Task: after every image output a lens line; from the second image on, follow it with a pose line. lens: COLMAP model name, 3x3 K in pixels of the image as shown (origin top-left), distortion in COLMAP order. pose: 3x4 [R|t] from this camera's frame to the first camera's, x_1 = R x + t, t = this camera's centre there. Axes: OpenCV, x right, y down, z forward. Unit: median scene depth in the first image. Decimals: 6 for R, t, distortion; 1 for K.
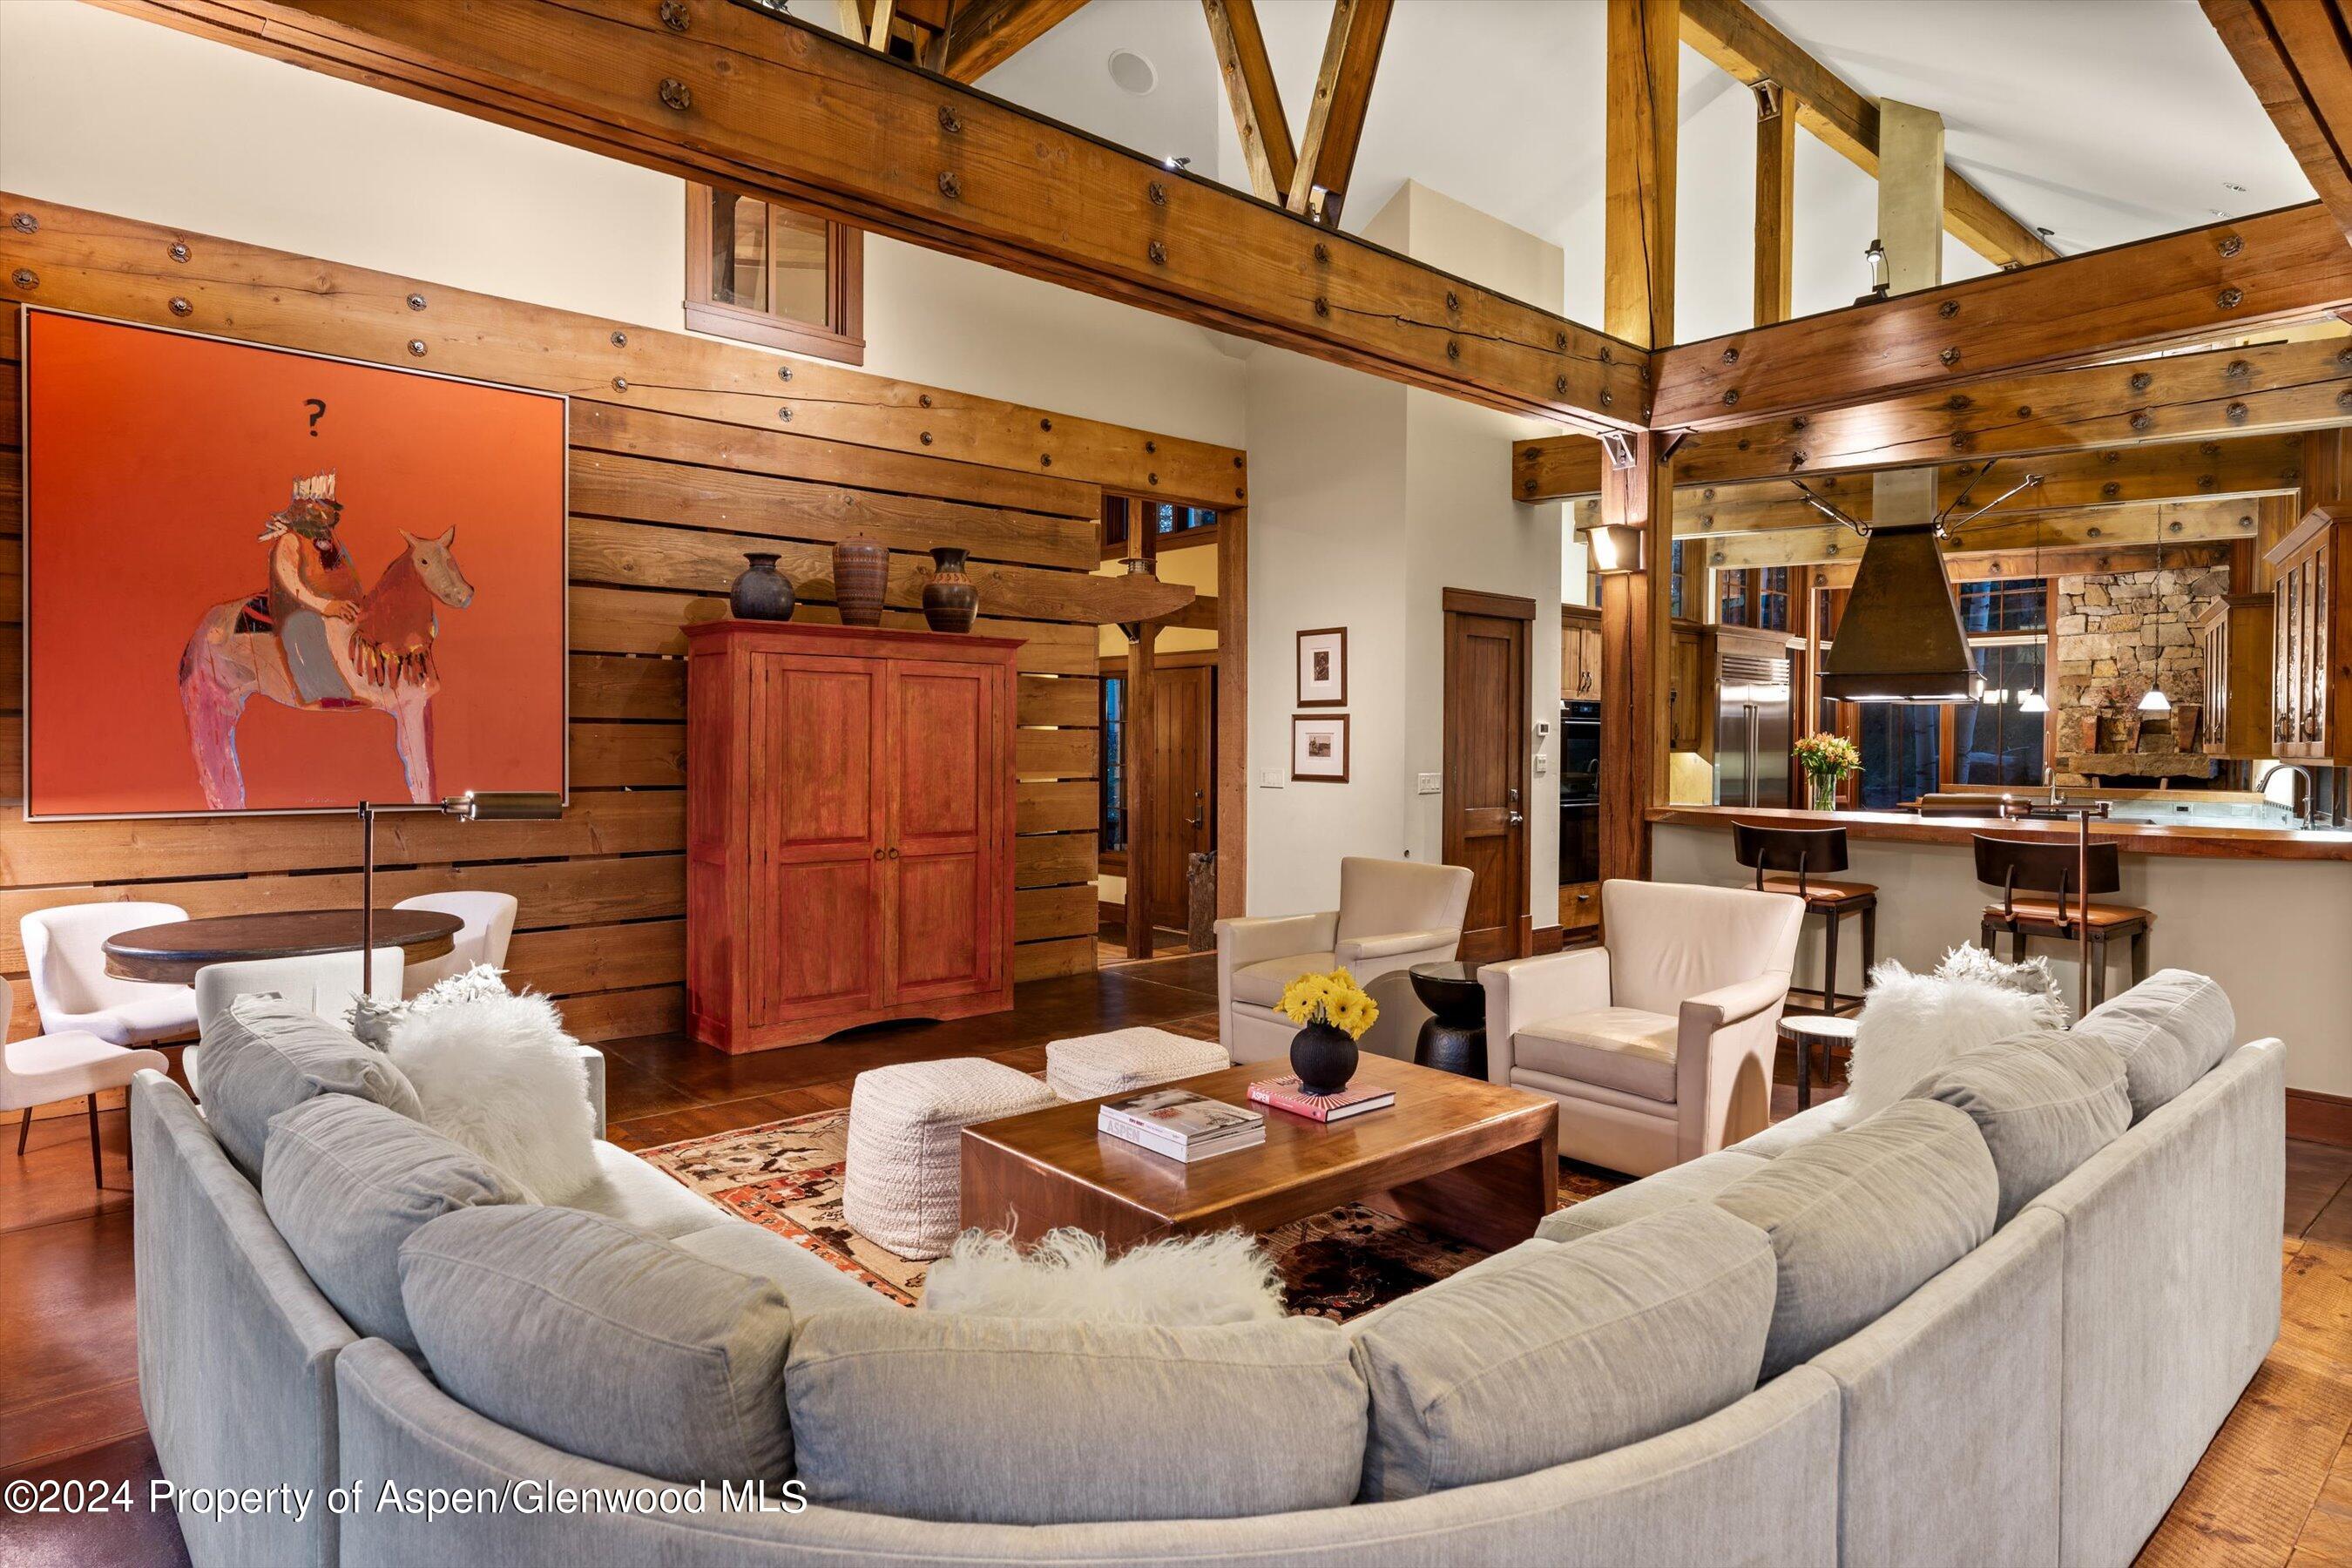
lens RADIAL K [[1309.0, 0, 1181.2], [0, 1309.0, 765.8], [0, 0, 1]] dist [0.006808, 0.001555]
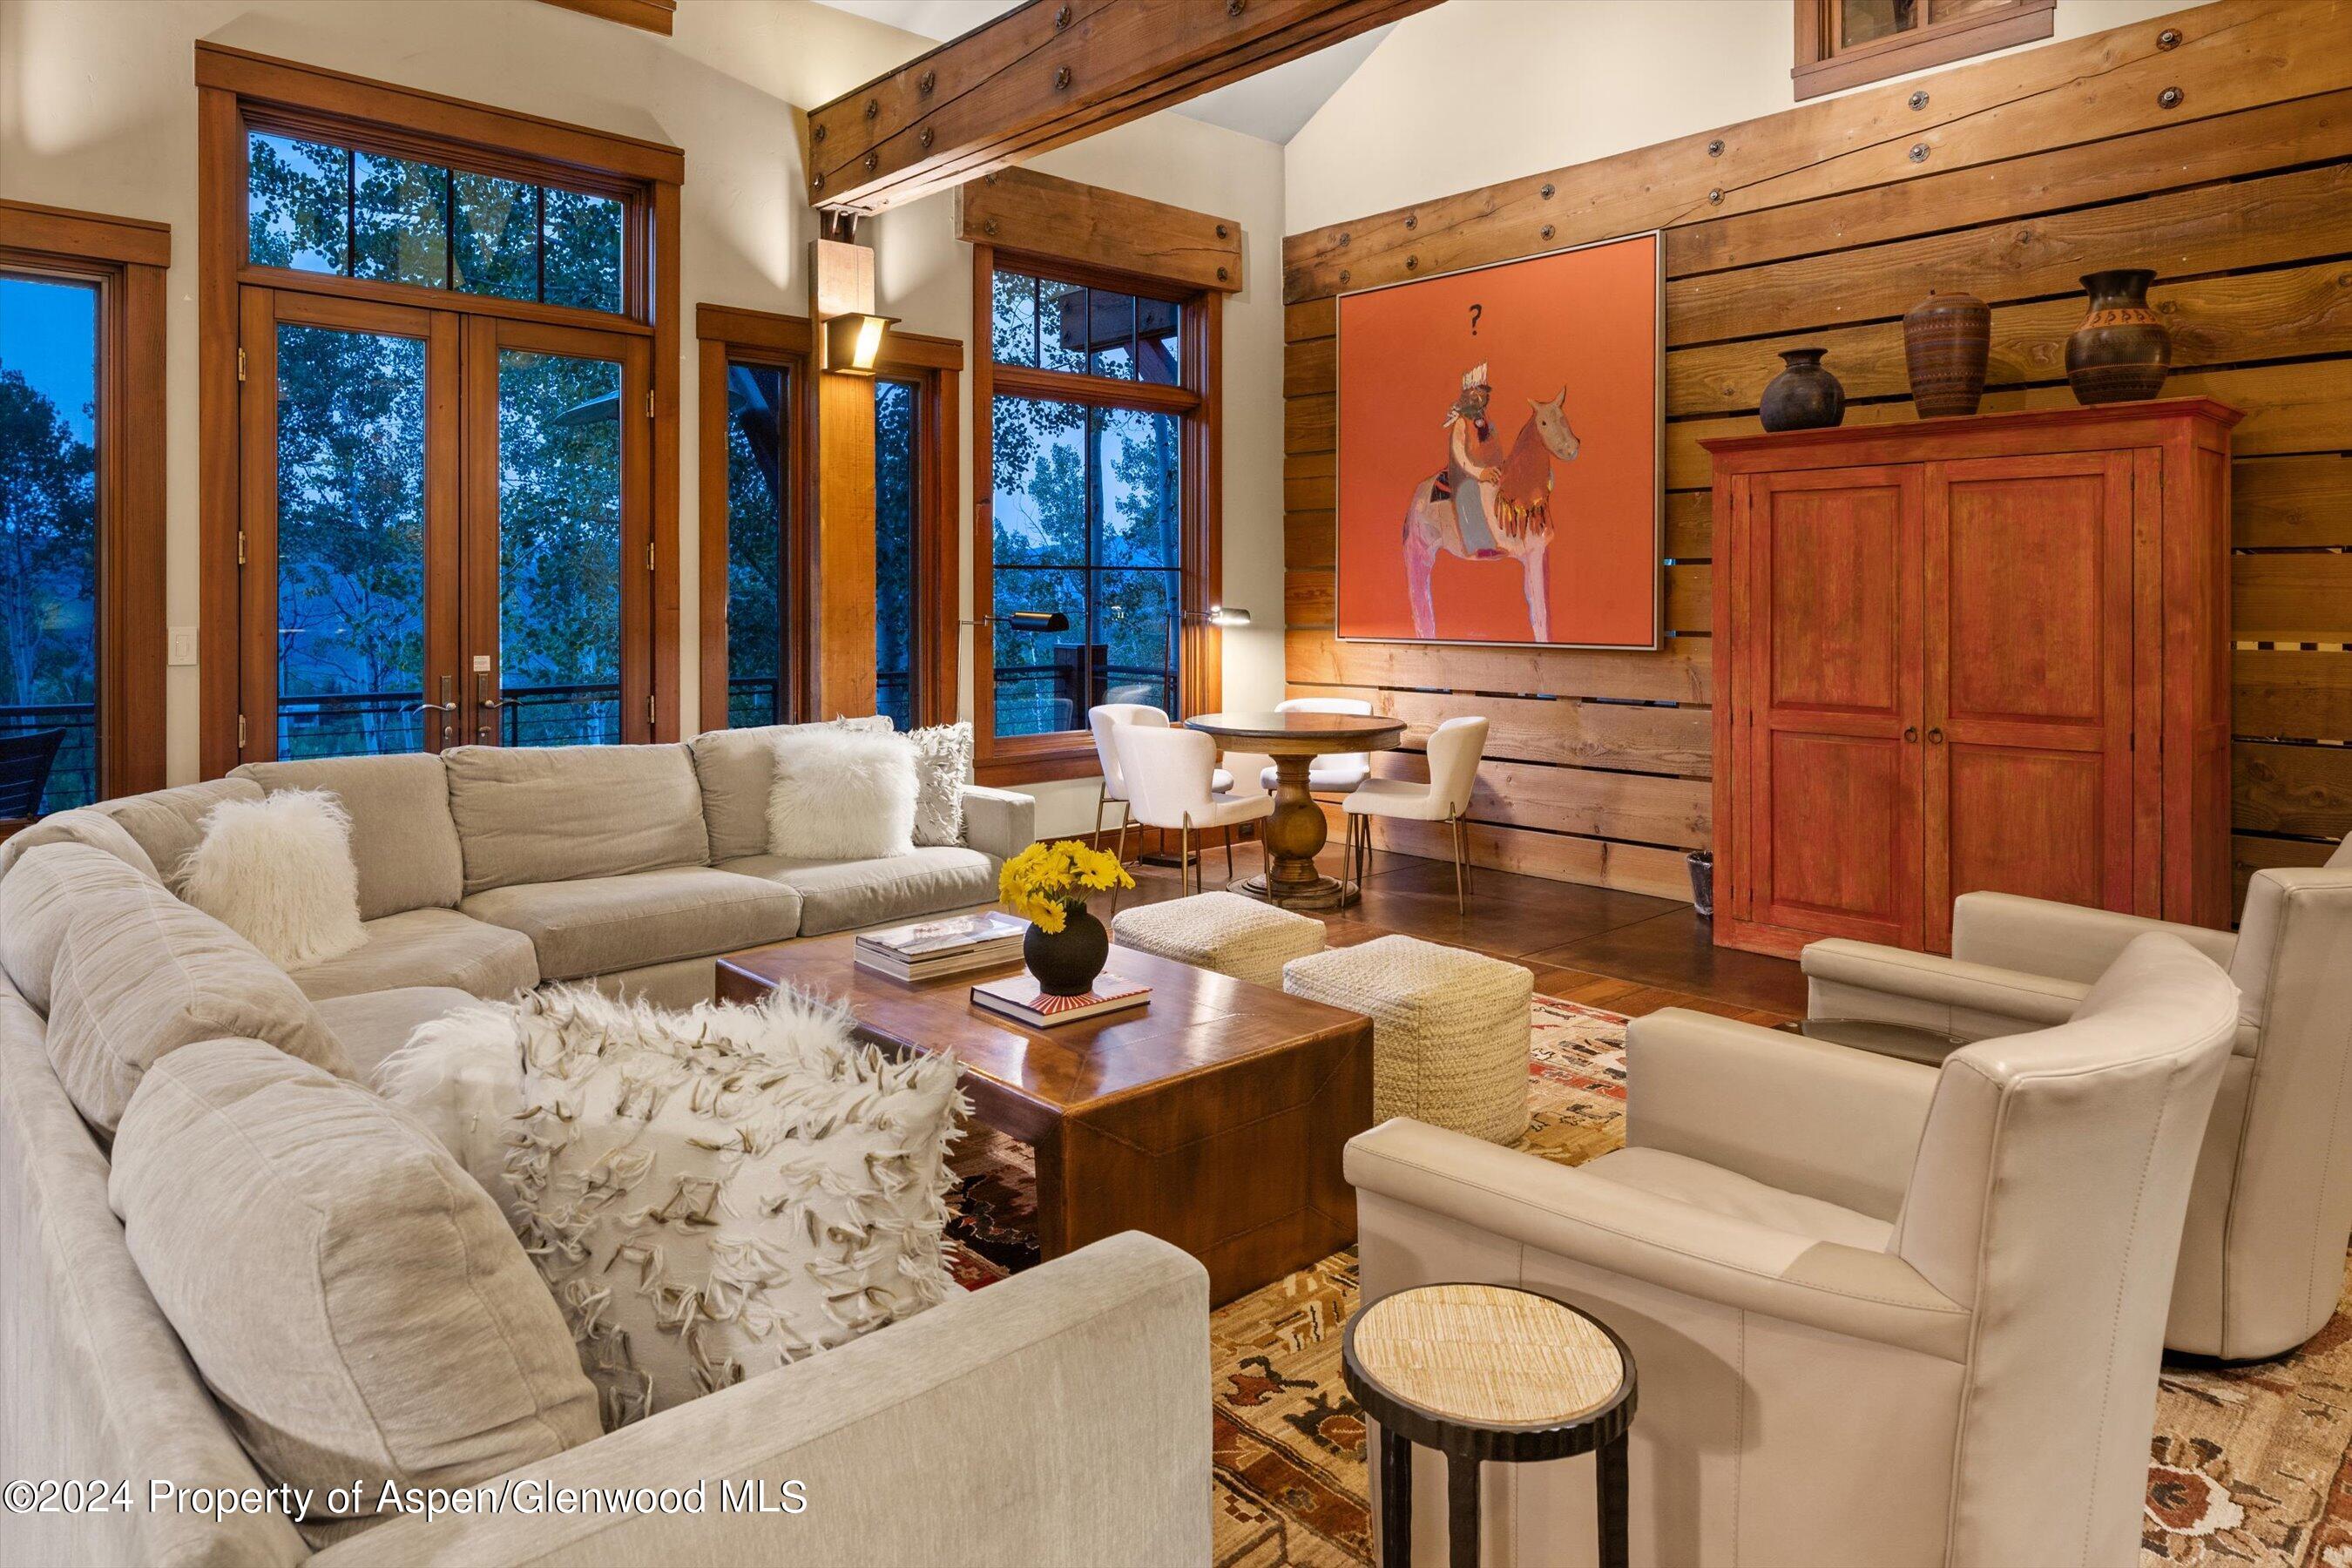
lens RADIAL K [[1452.9, 0, 1168.6], [0, 1452.9, 608.3], [0, 0, 1]] dist [0.006458, 0.002553]
pose [[0.016705, 0.000937, -0.999860, 0.587073], [-0.020872, 0.999782, 0.000588, 0.006469], [0.999643, 0.020859, 0.016721, 0.601021]]
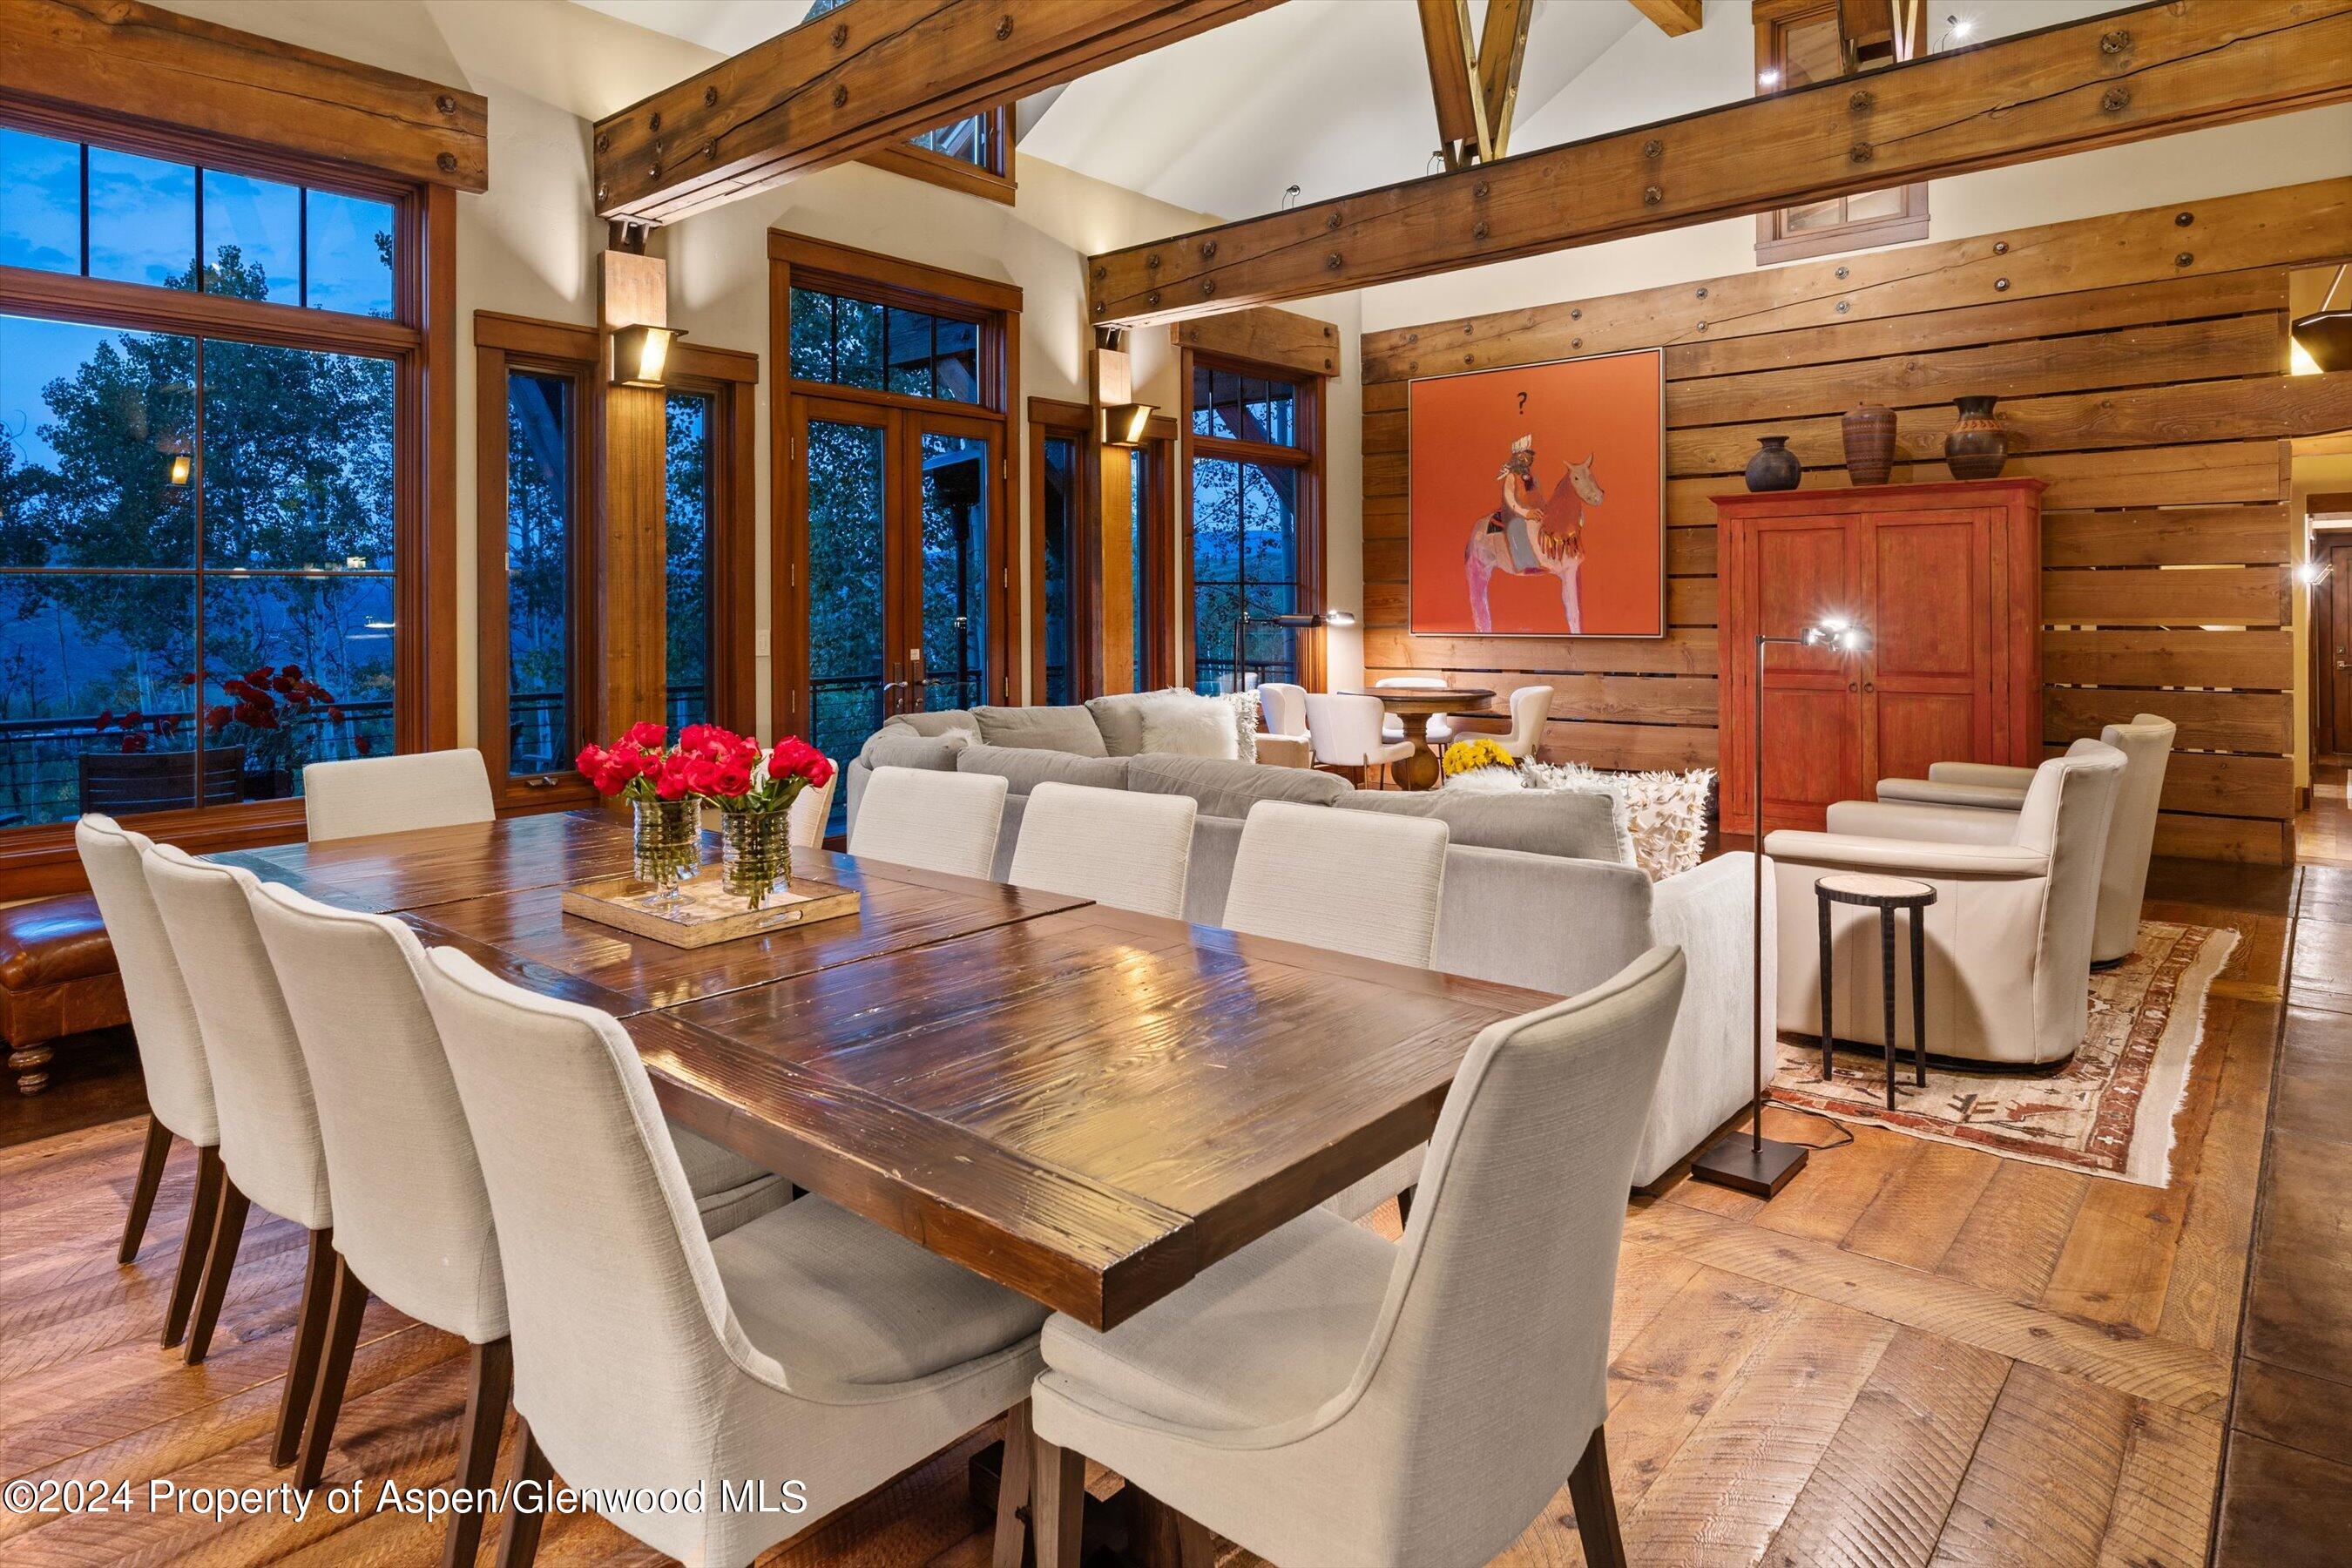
lens RADIAL K [[1397.8, 0, 1180.2], [0, 1397.8, 619.3], [0, 0, 1]] dist [0.005427, 0.003038]
pose [[0.145241, 0.002176, -0.989394, 0.914150], [-0.010881, 0.999941, 0.000602, 0.015330], [0.989337, 0.010678, 0.145256, 0.261751]]
